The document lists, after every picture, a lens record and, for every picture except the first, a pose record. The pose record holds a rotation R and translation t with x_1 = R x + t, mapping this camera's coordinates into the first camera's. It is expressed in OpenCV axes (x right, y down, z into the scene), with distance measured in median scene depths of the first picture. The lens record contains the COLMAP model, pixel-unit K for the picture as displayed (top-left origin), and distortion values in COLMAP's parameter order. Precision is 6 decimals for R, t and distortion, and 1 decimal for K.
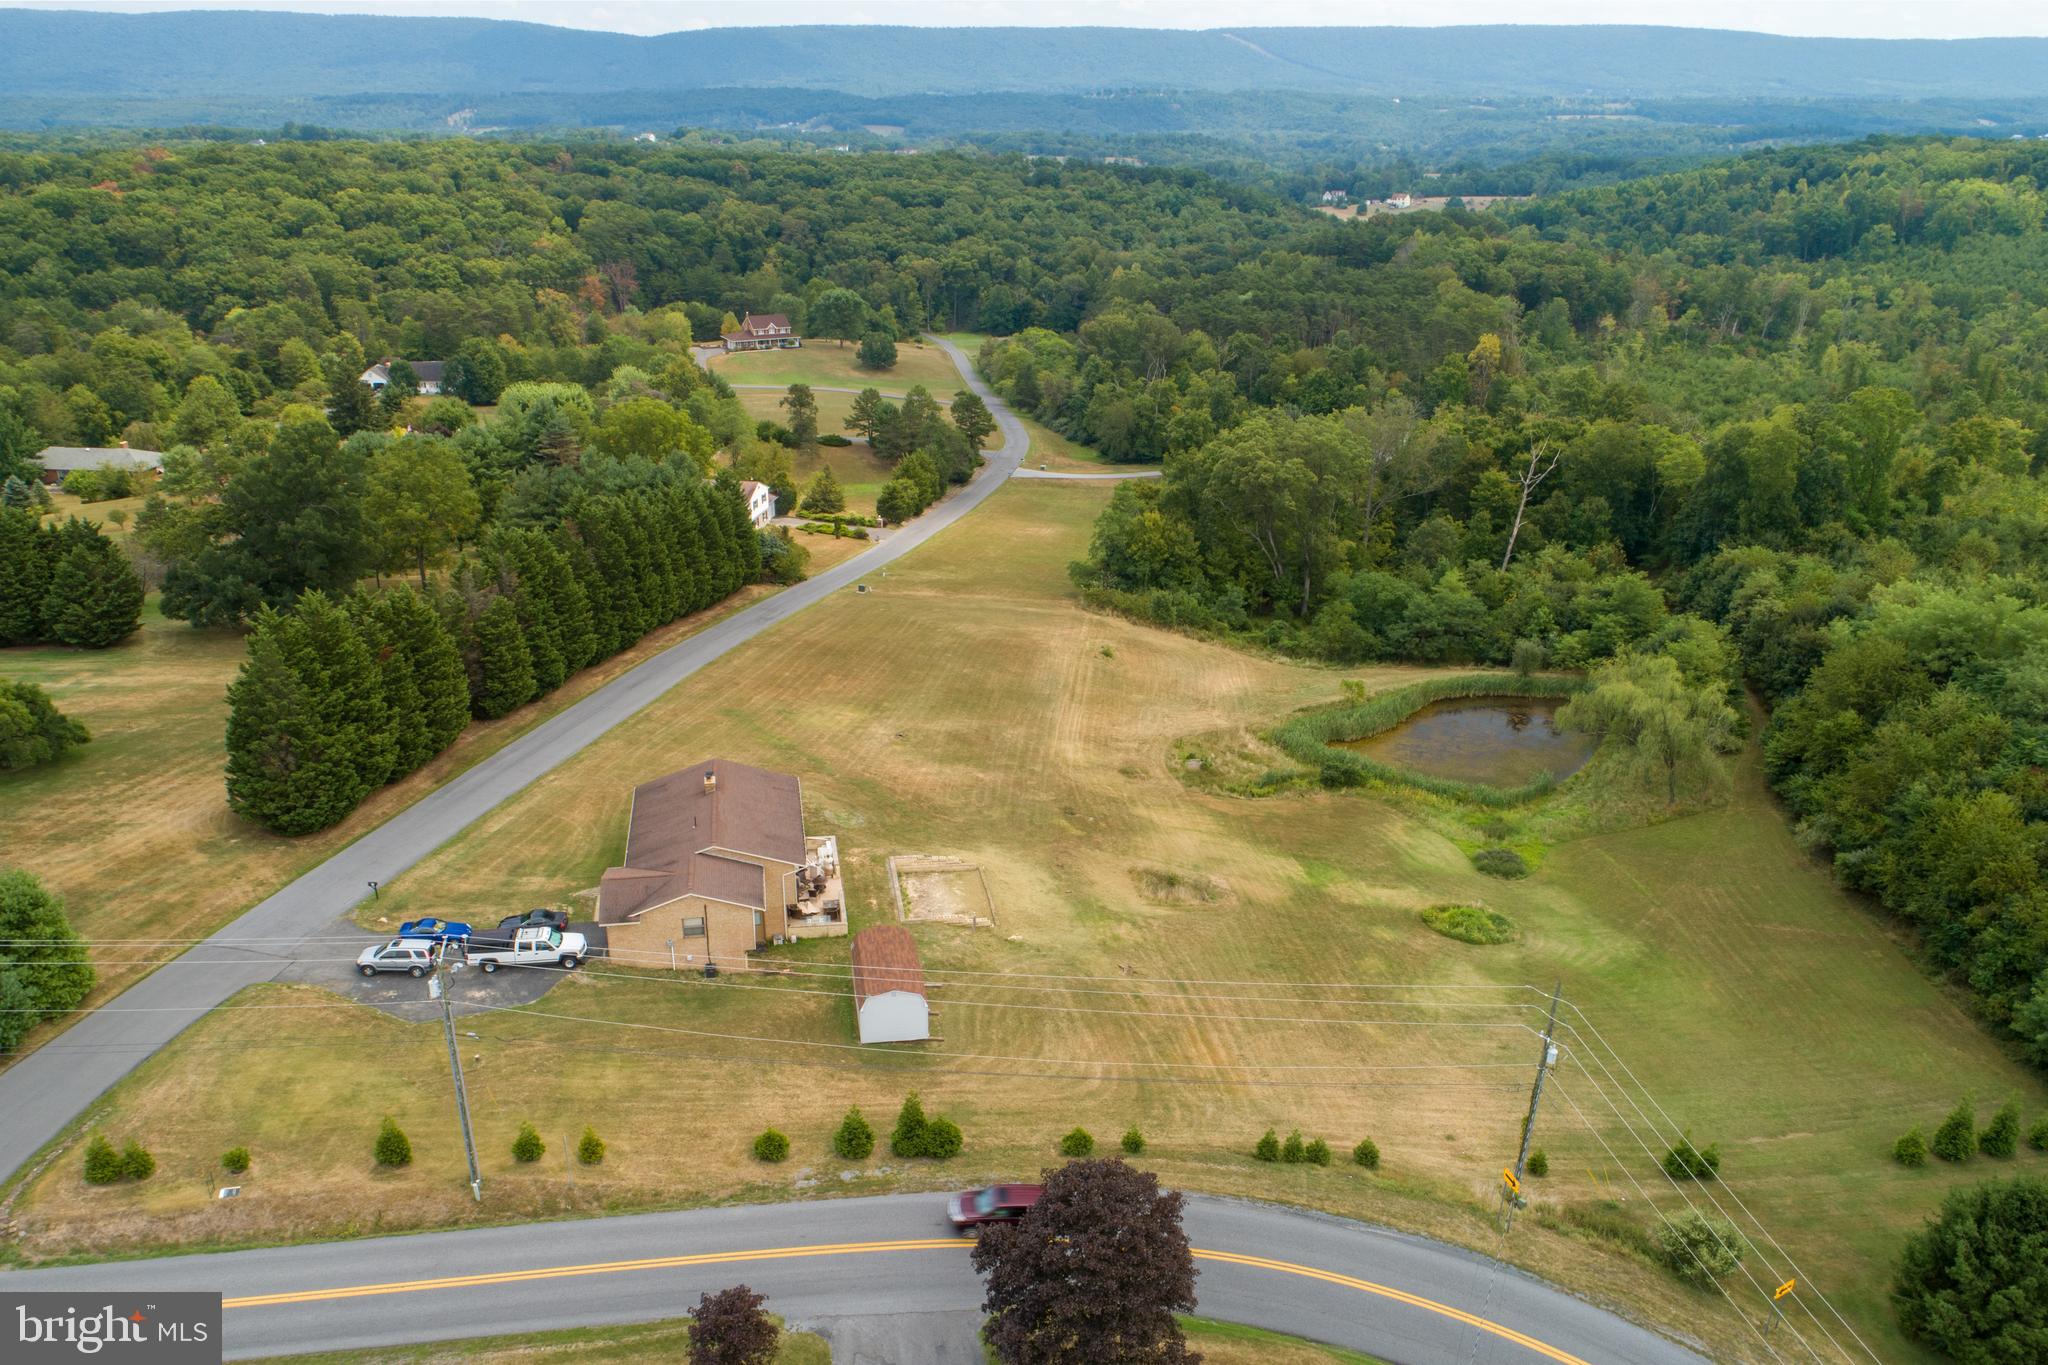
lens RADIAL K [[1567.0, 0, 1024.0], [0, 1567.0, 682.5], [0, 0, 1]] dist [-0.017750, -0.002175]
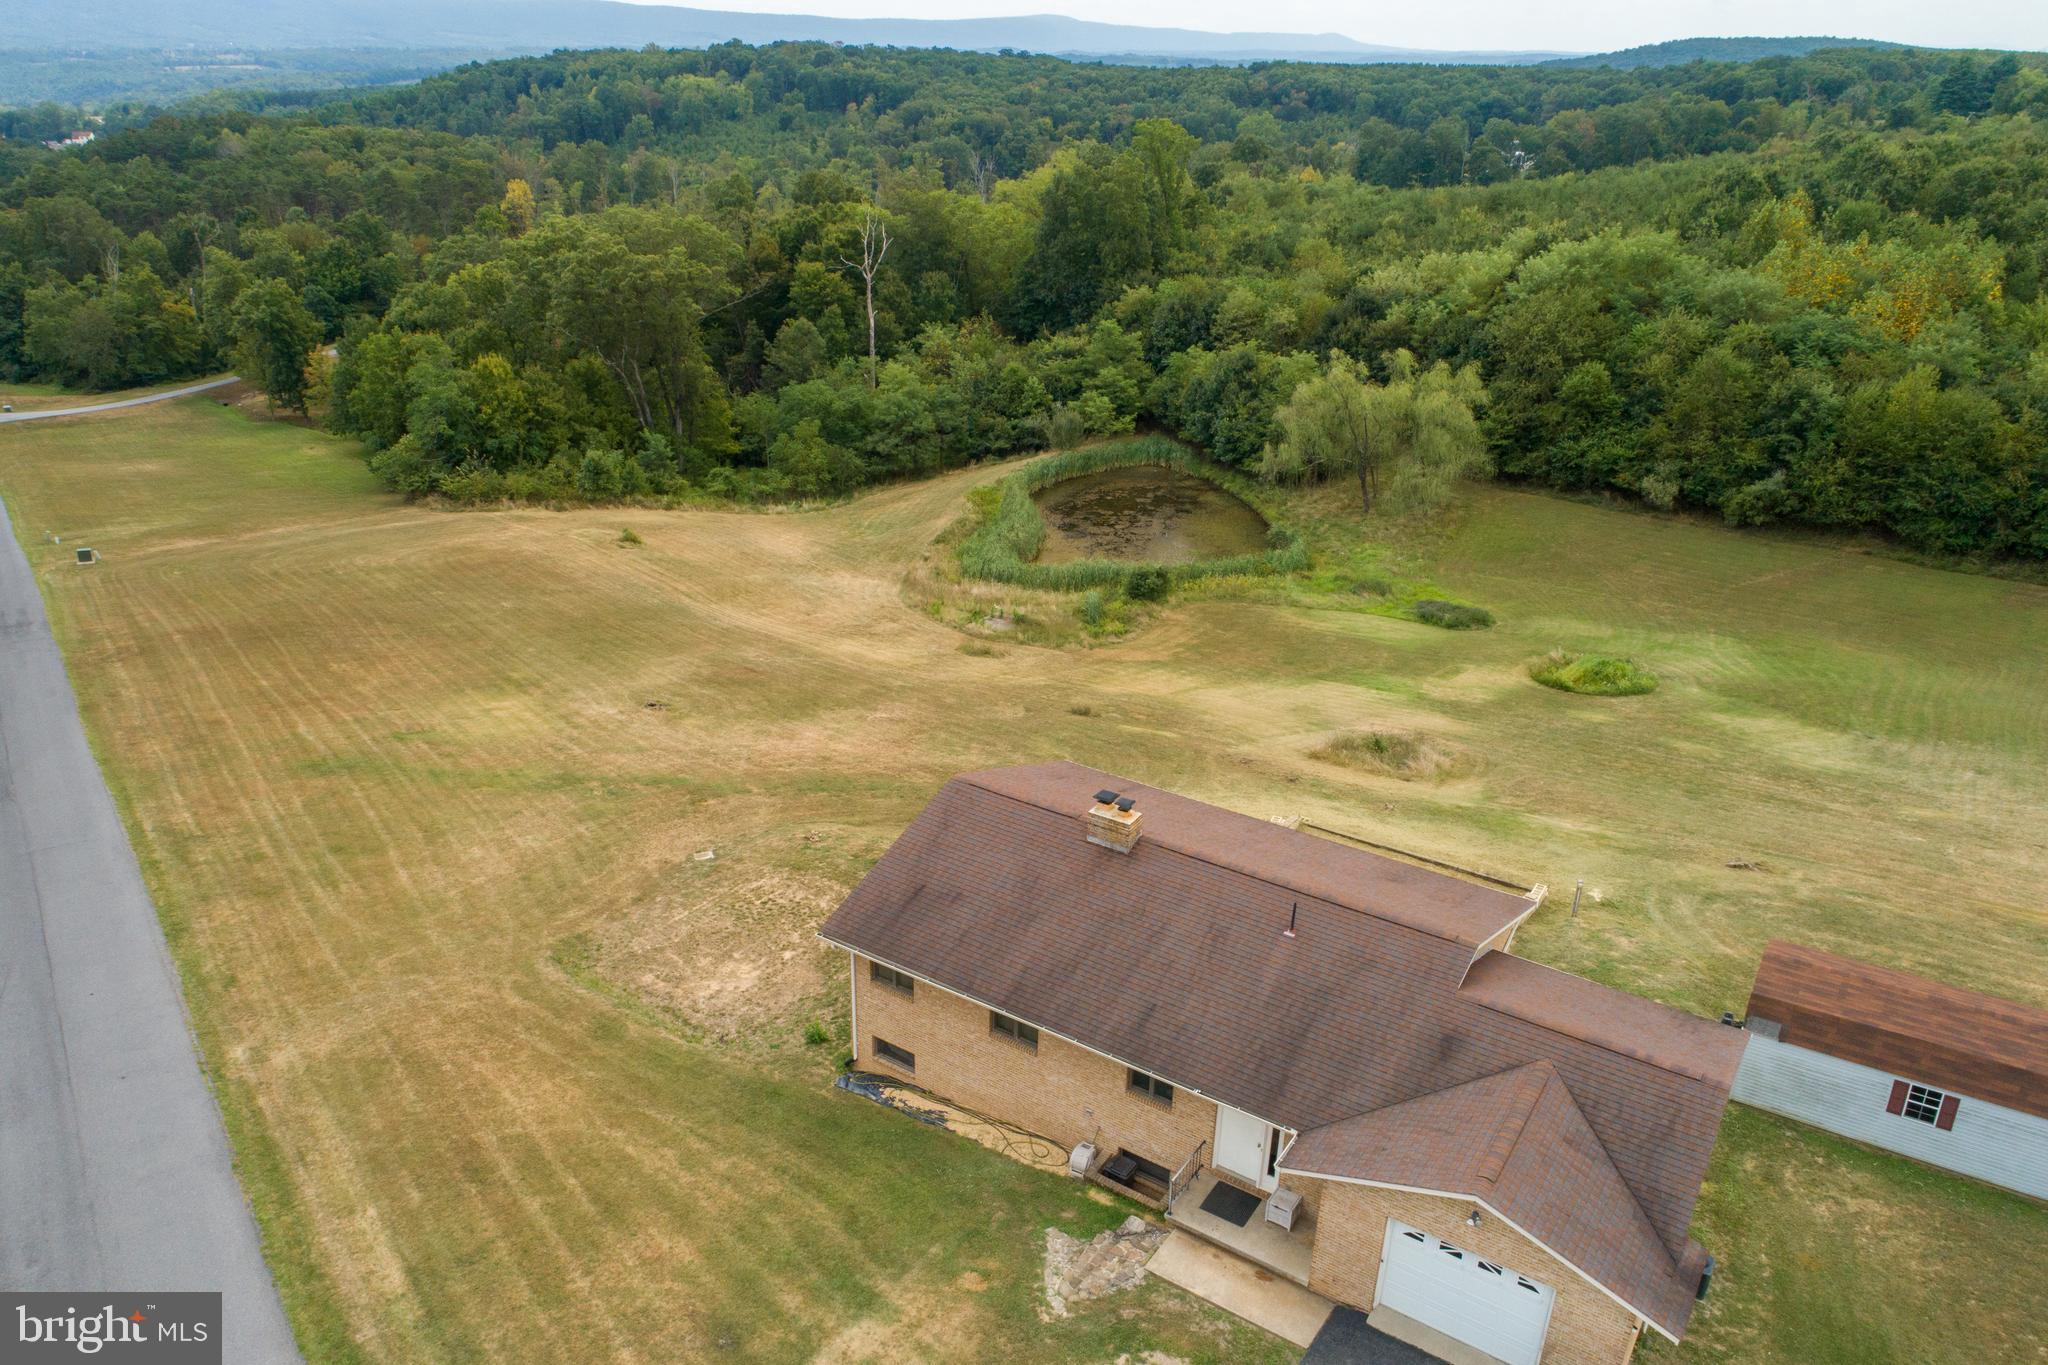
lens RADIAL K [[1446.5, 0, 957.3], [0, 1446.5, 712.1], [0, 0, 1]] dist [-0.005599, 0.001781]
pose [[0.705846, -0.297521, 0.642855, -0.303164], [0.254452, 0.953441, 0.161880, -0.015106], [-0.661087, 0.049313, 0.748687, 0.548153]]
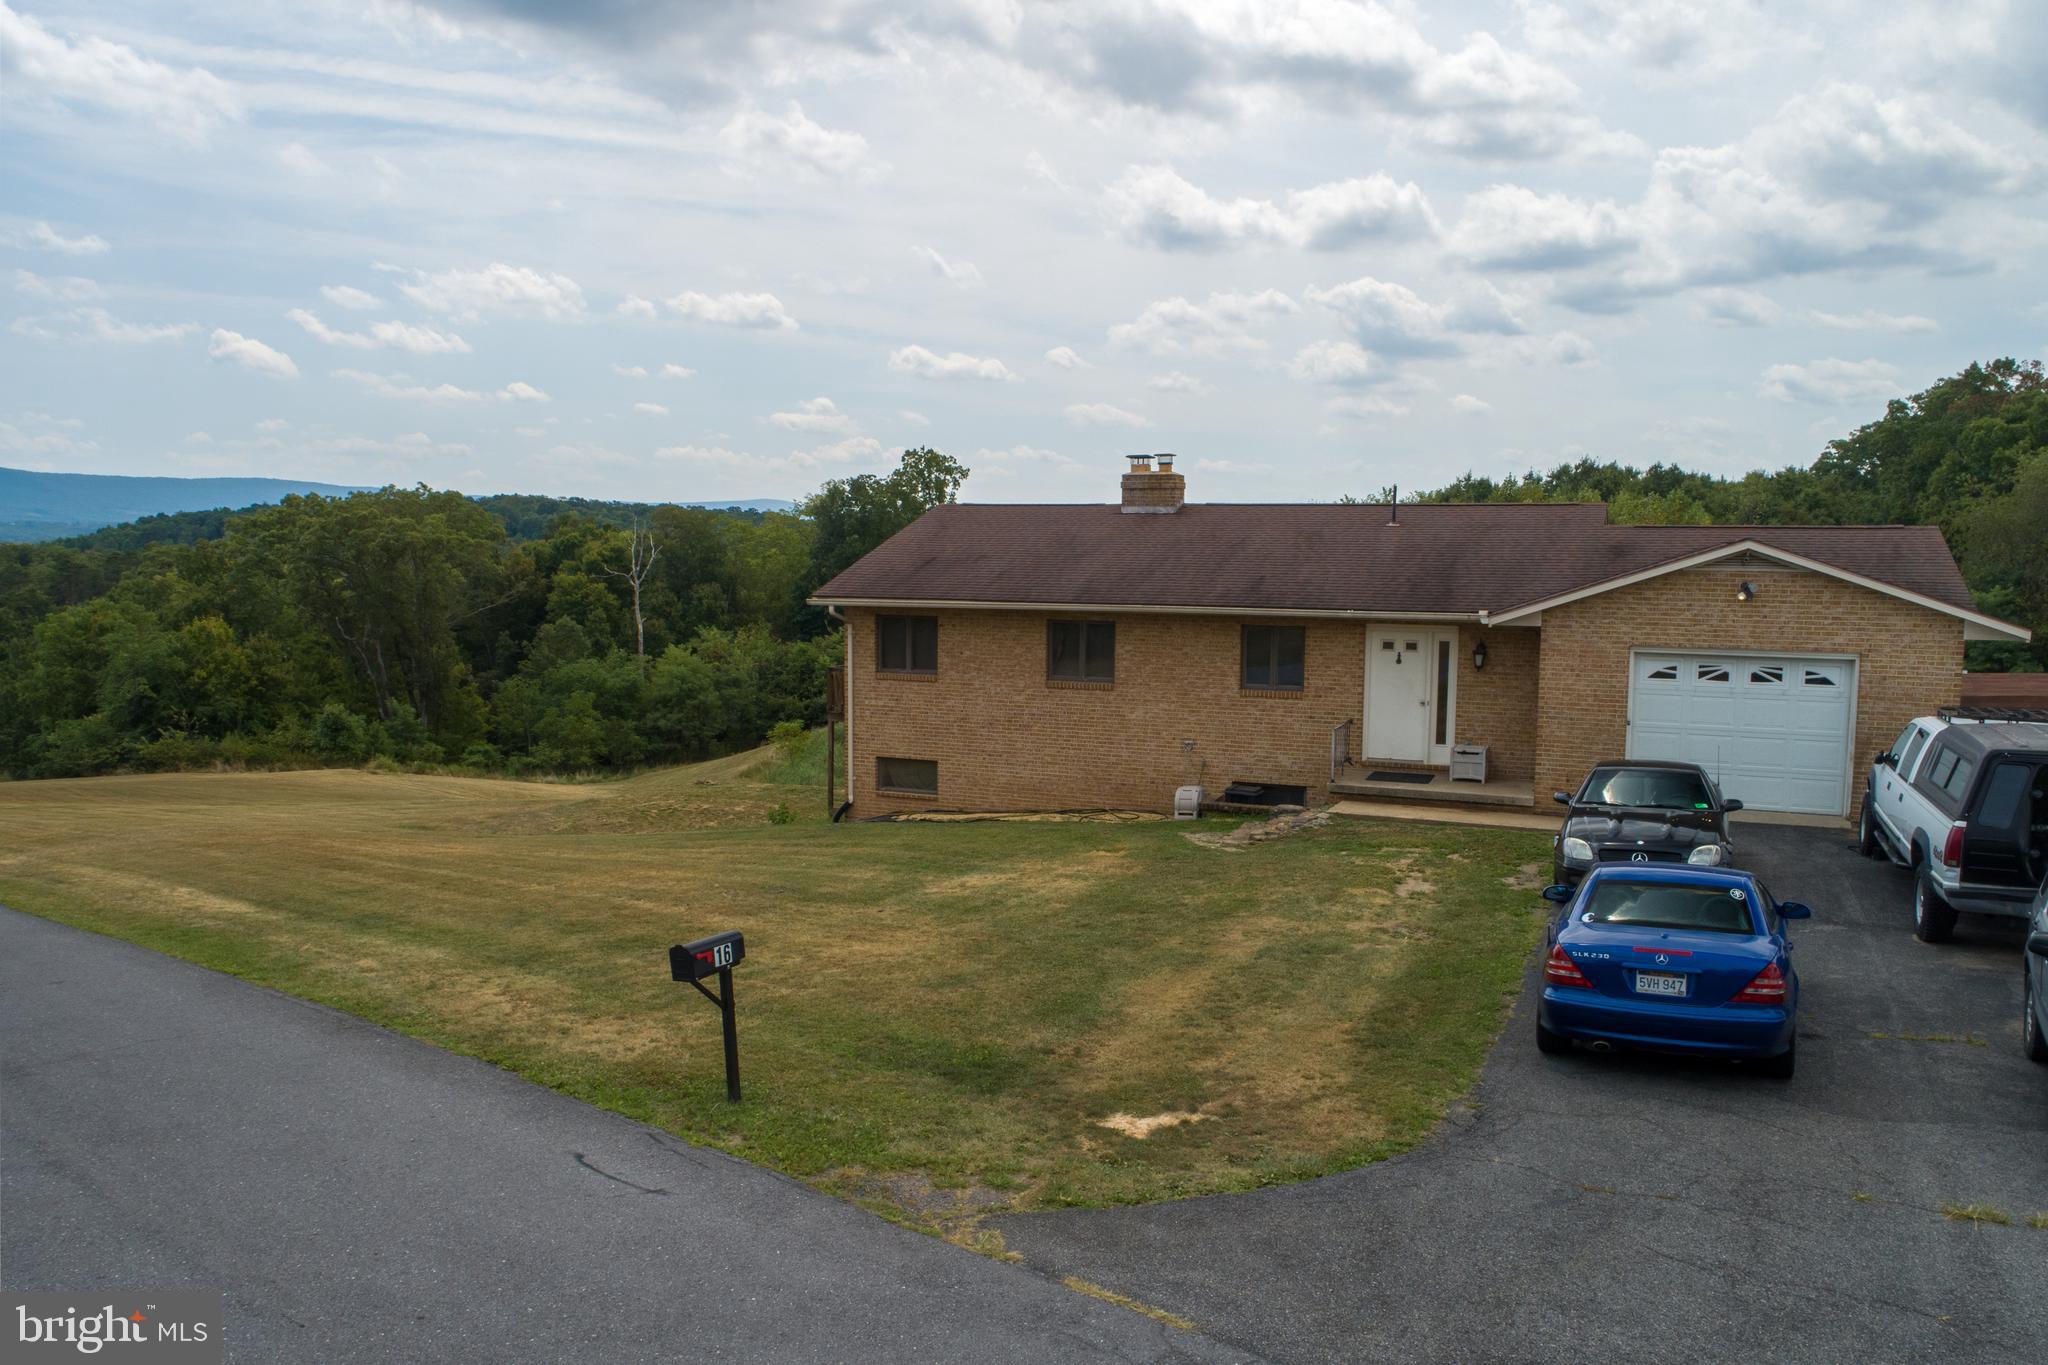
lens RADIAL K [[1539.6, 0, 1021.3], [0, 1539.6, 694.4], [0, 0, 1]] dist [-0.025635, 0.005512]
pose [[0.534860, -0.088154, 0.840329, -0.328853], [0.298666, 0.950063, -0.090432, 0.085847], [-0.790394, 0.299346, 0.534480, 0.617071]]
